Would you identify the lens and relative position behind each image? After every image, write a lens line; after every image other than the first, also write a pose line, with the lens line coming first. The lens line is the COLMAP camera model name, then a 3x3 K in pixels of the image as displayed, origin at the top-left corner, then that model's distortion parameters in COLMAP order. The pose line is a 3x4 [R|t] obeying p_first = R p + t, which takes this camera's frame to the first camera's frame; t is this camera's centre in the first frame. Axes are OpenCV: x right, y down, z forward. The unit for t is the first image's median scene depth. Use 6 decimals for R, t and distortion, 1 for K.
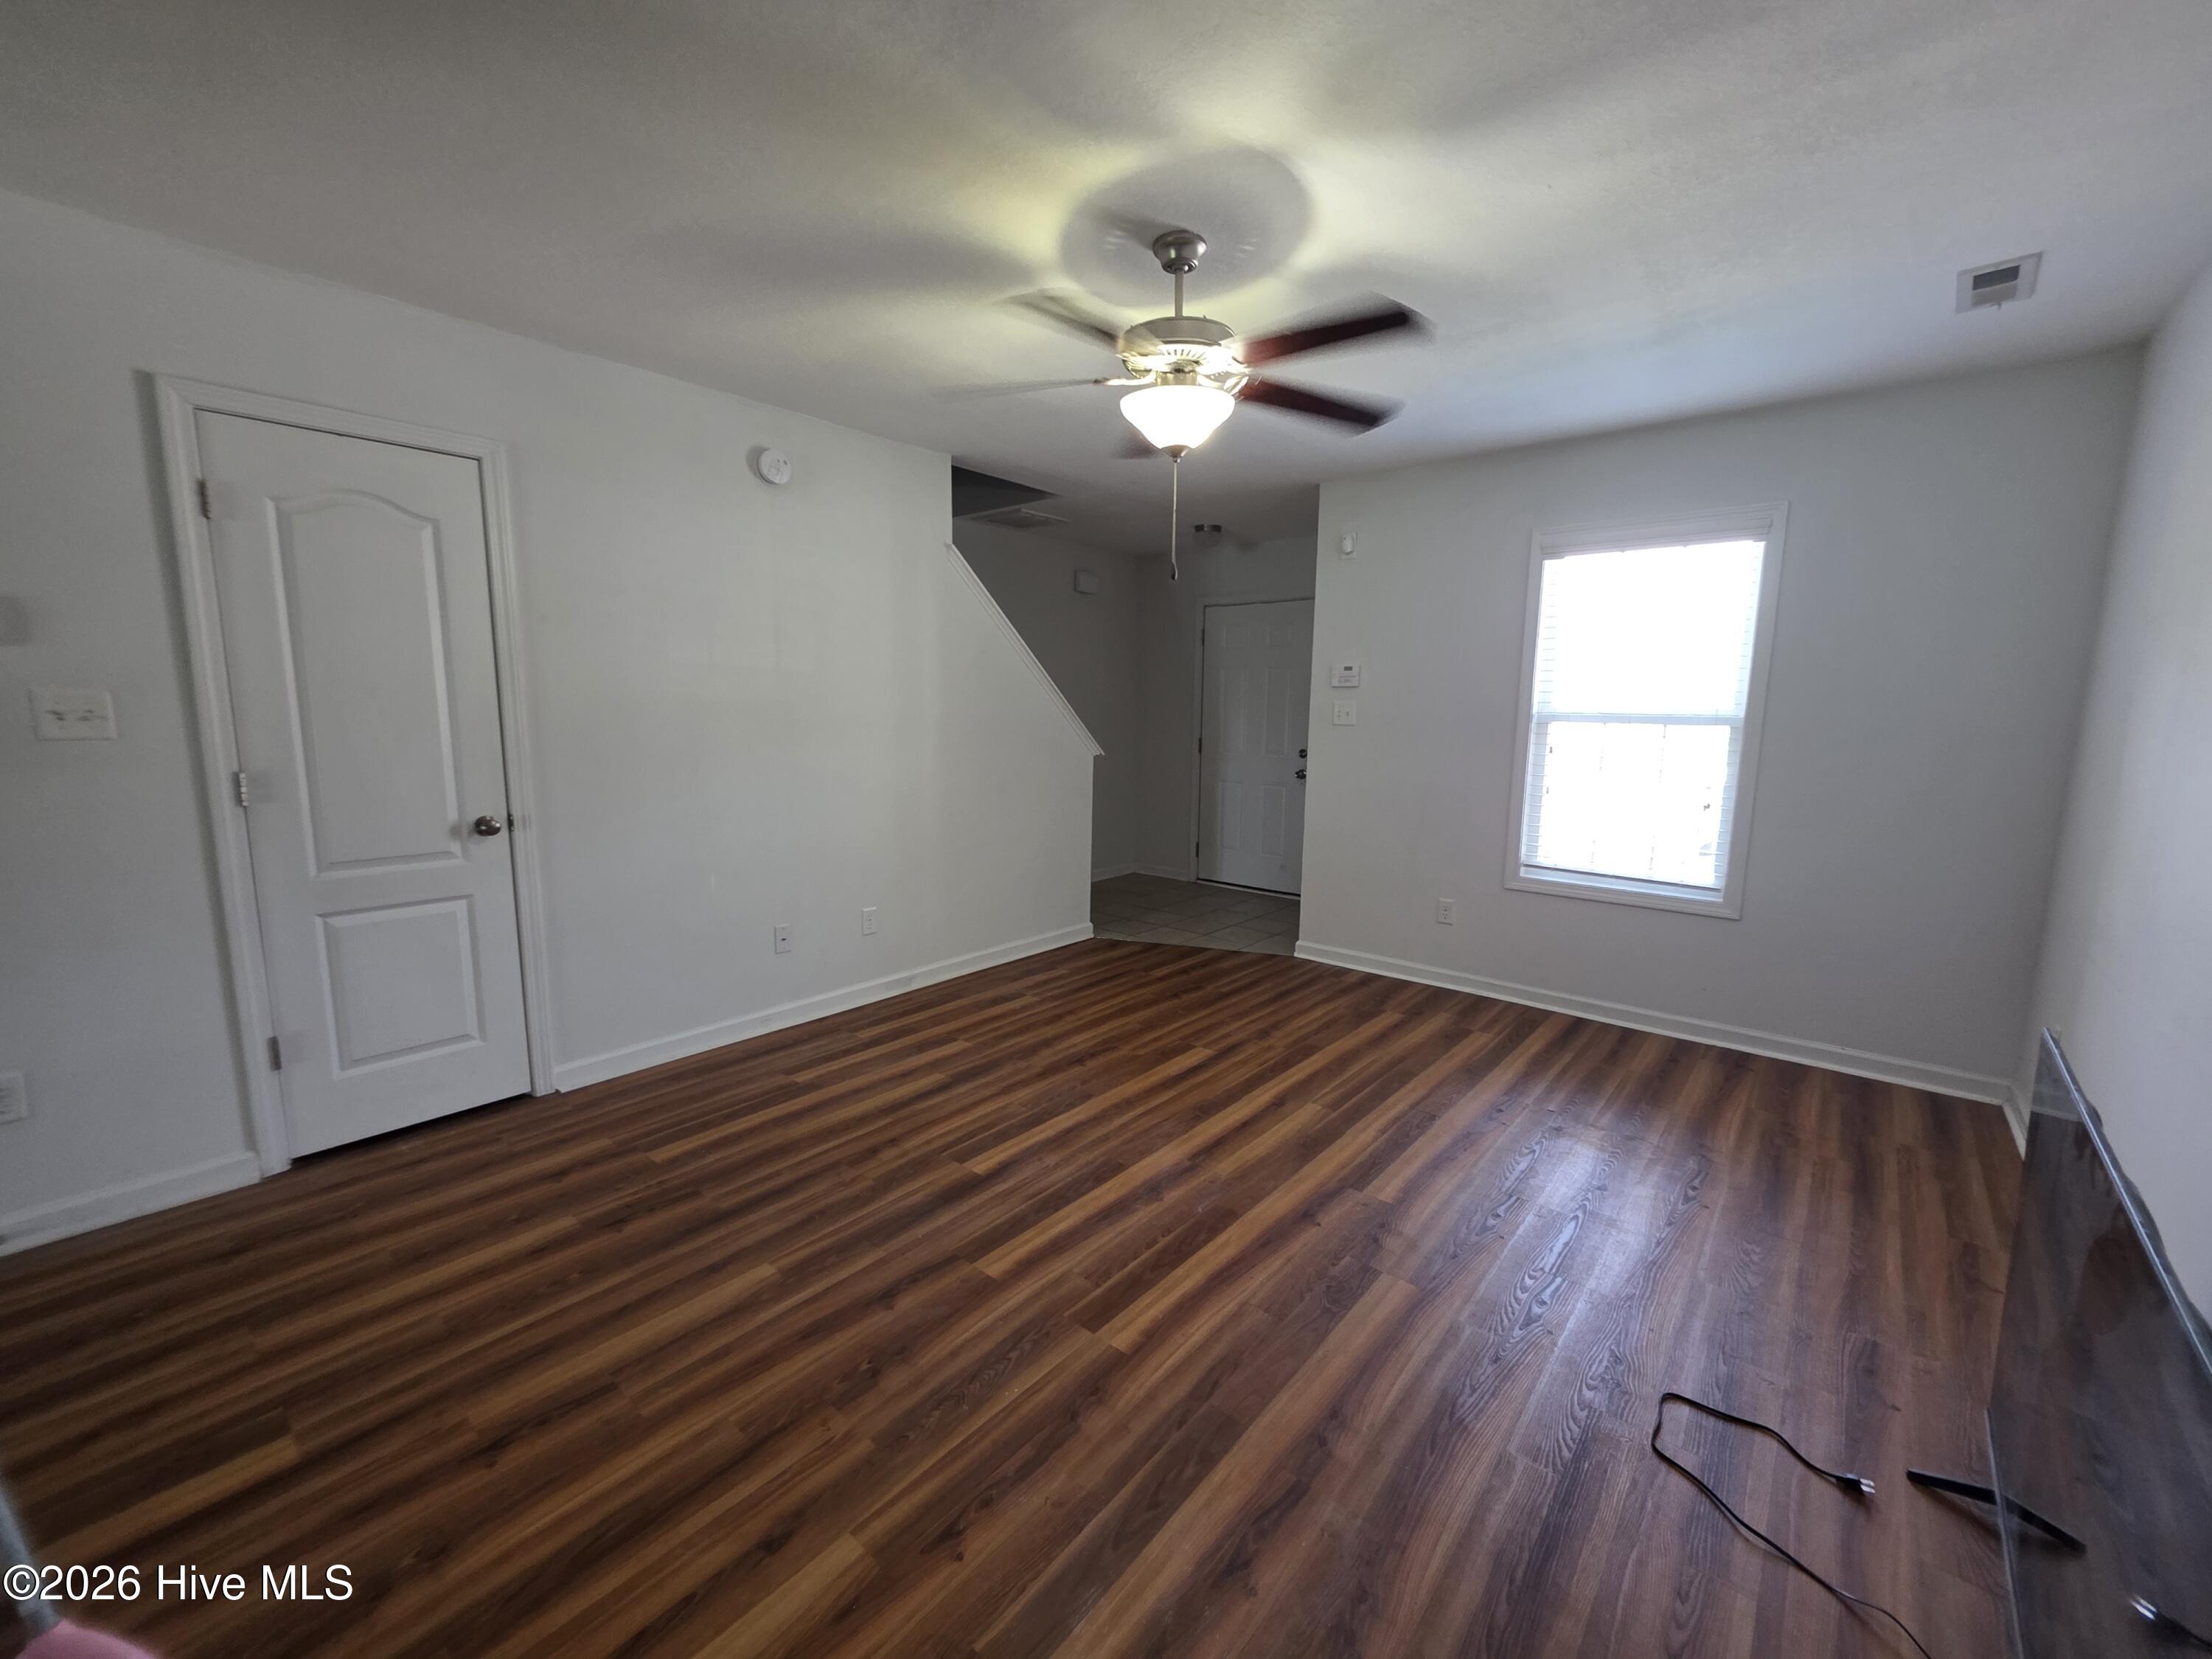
lens RADIAL K [[889.5, 0, 1113.6], [0, 889.5, 828.4], [0, 0, 1]] dist [0.000853, 0.000253]
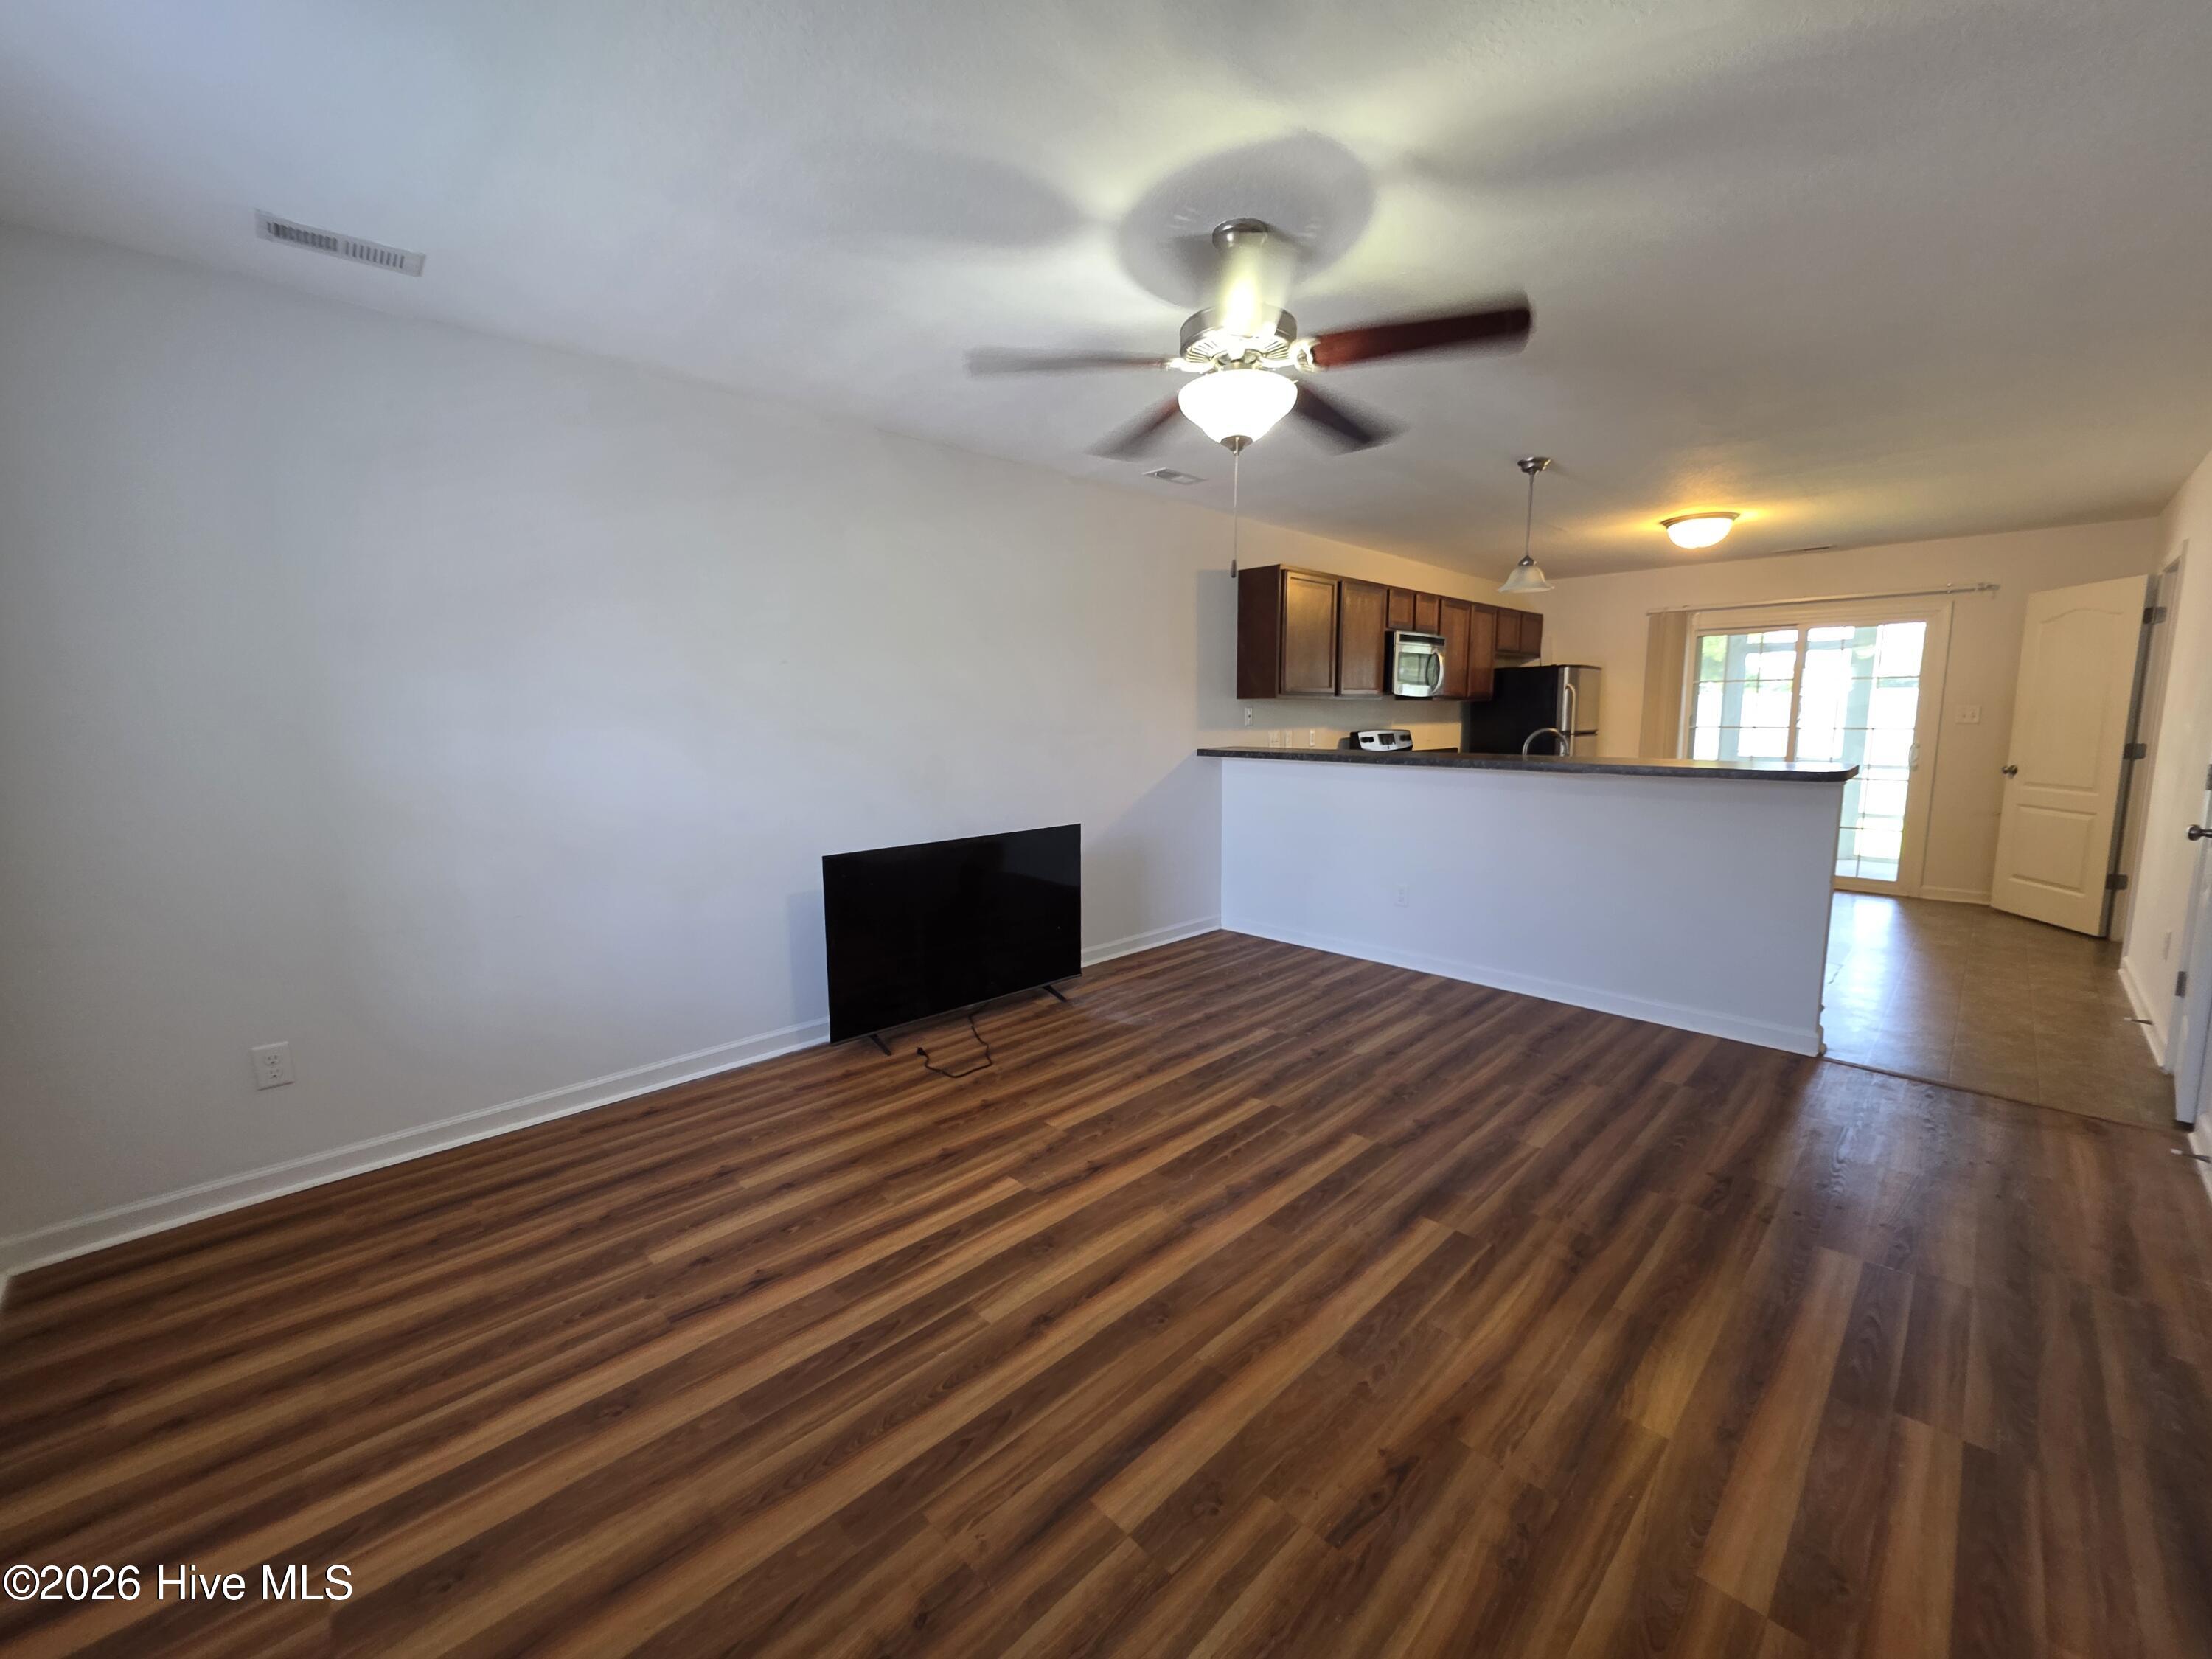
lens RADIAL K [[889.5, 0, 1114.2], [0, 889.5, 822.7], [0, 0, 1]] dist [0.000853, 0.000253]
pose [[-0.996438, -0.014548, 0.083063, 0.100597], [0.007911, 0.964537, 0.263829, -0.252734], [-0.083956, 0.263546, -0.960986, 1.817711]]
